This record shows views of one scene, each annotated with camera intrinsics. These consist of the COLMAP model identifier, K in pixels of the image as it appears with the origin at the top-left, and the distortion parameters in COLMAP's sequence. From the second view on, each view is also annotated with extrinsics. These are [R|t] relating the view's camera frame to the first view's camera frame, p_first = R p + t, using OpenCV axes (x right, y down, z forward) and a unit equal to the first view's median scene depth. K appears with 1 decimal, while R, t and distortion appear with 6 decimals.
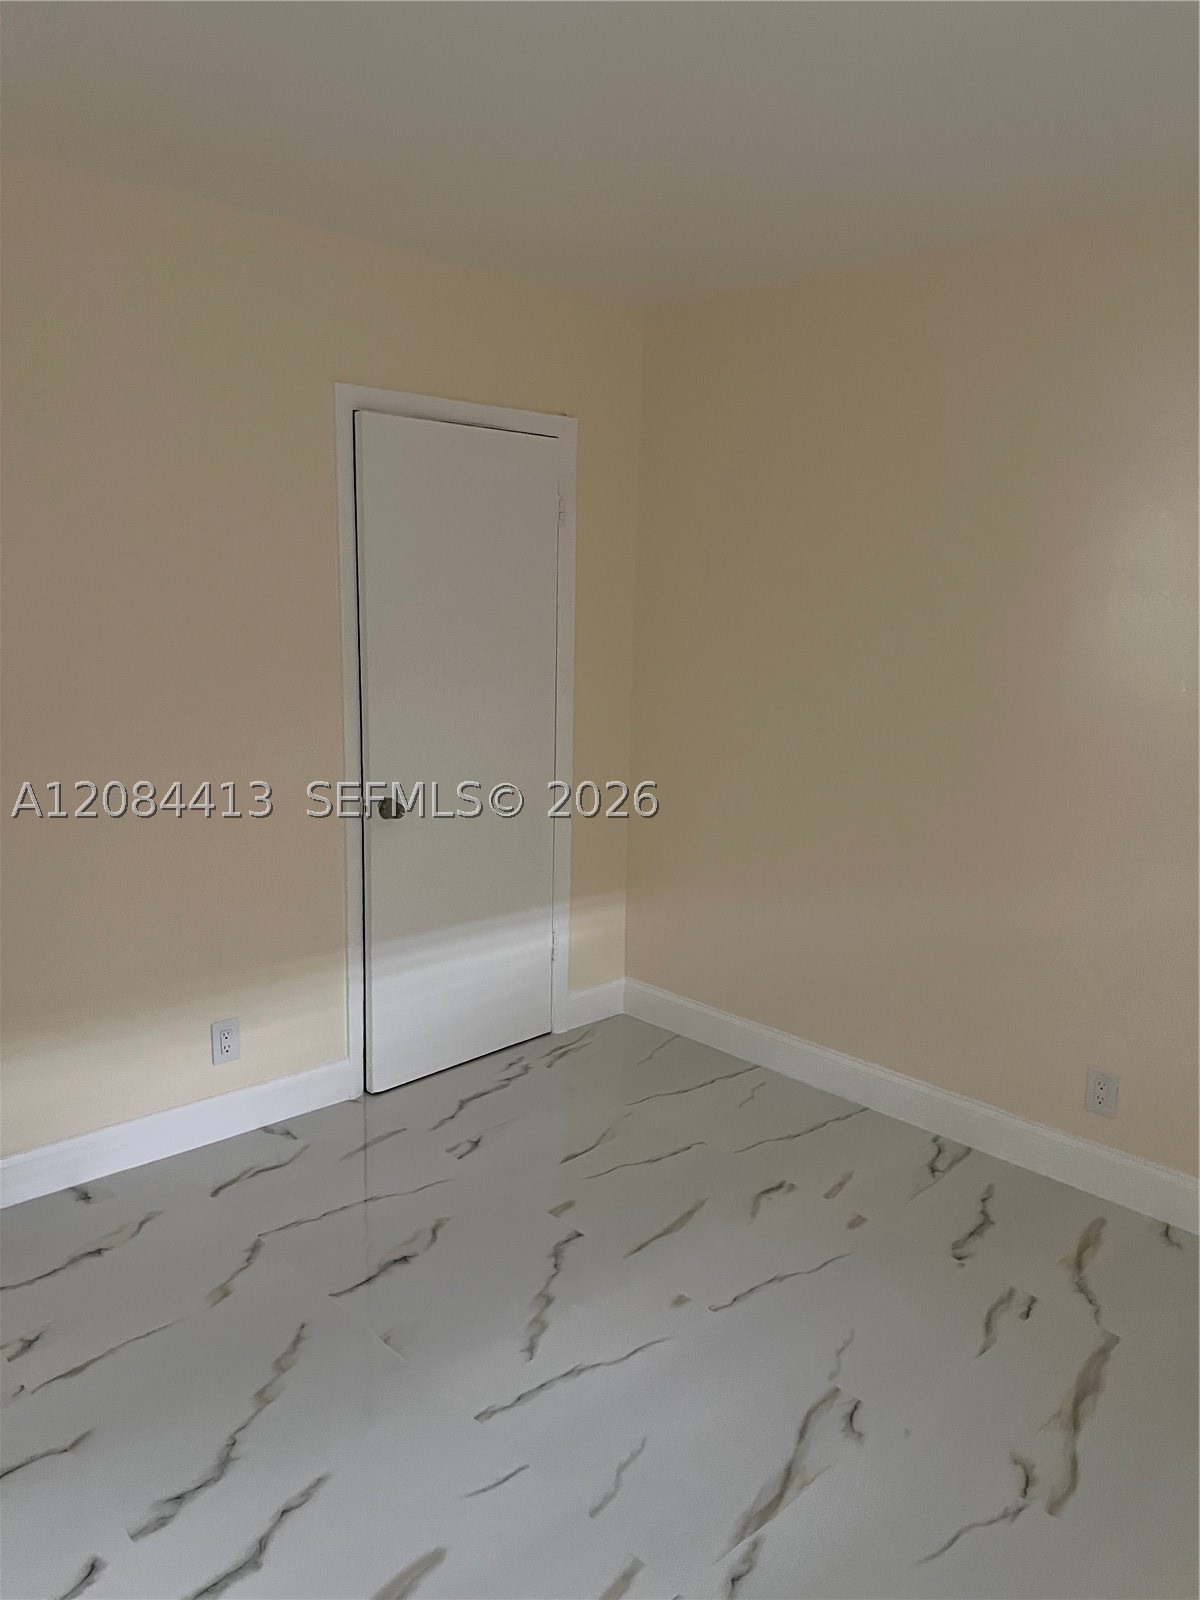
lens RADIAL K [[1221.9, 0, 600.0], [0, 1221.9, 800.0], [0, 0, 1]] dist [-0.005904, -0.003581]
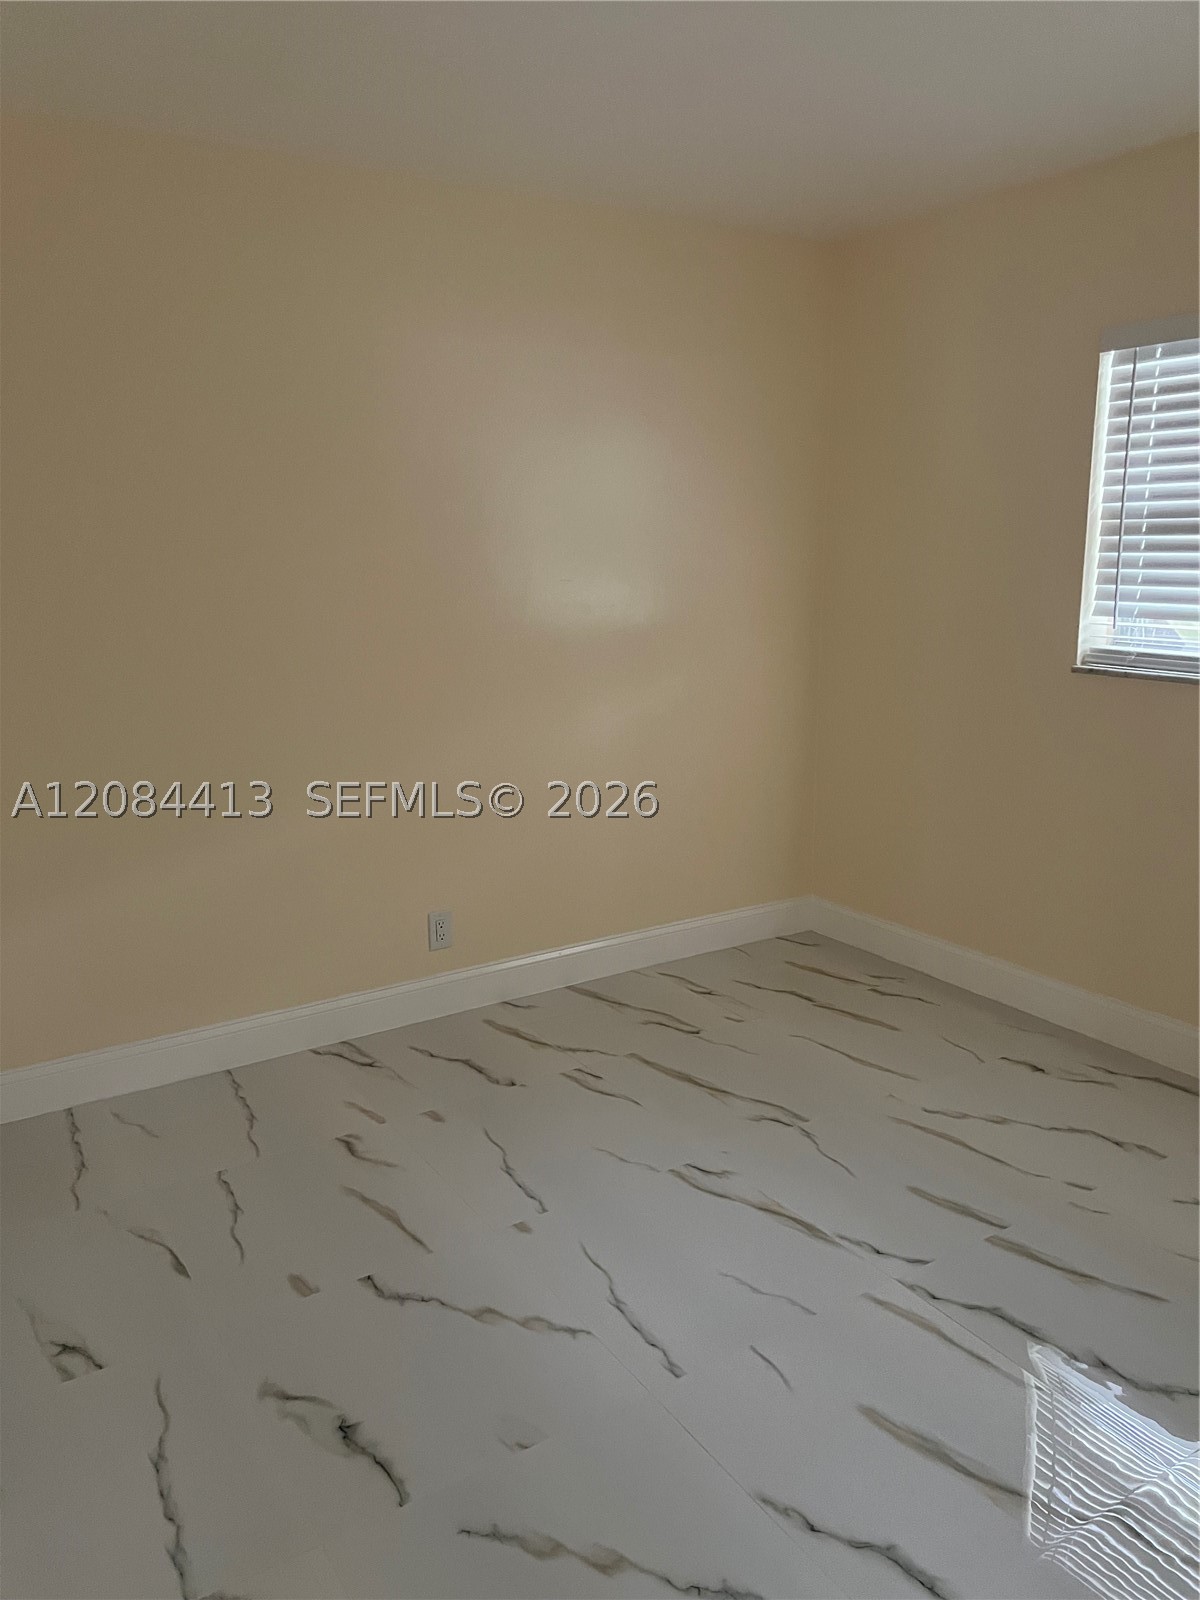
lens RADIAL K [[1194.2, 0, 600.0], [0, 1194.2, 800.0], [0, 0, 1]] dist [-0.003690, -0.003758]
pose [[0.183969, -0.240566, 0.953039, -0.761938], [0.189900, 0.960020, 0.205670, -0.112111], [-0.964413, 0.143145, 0.222297, 0.668467]]
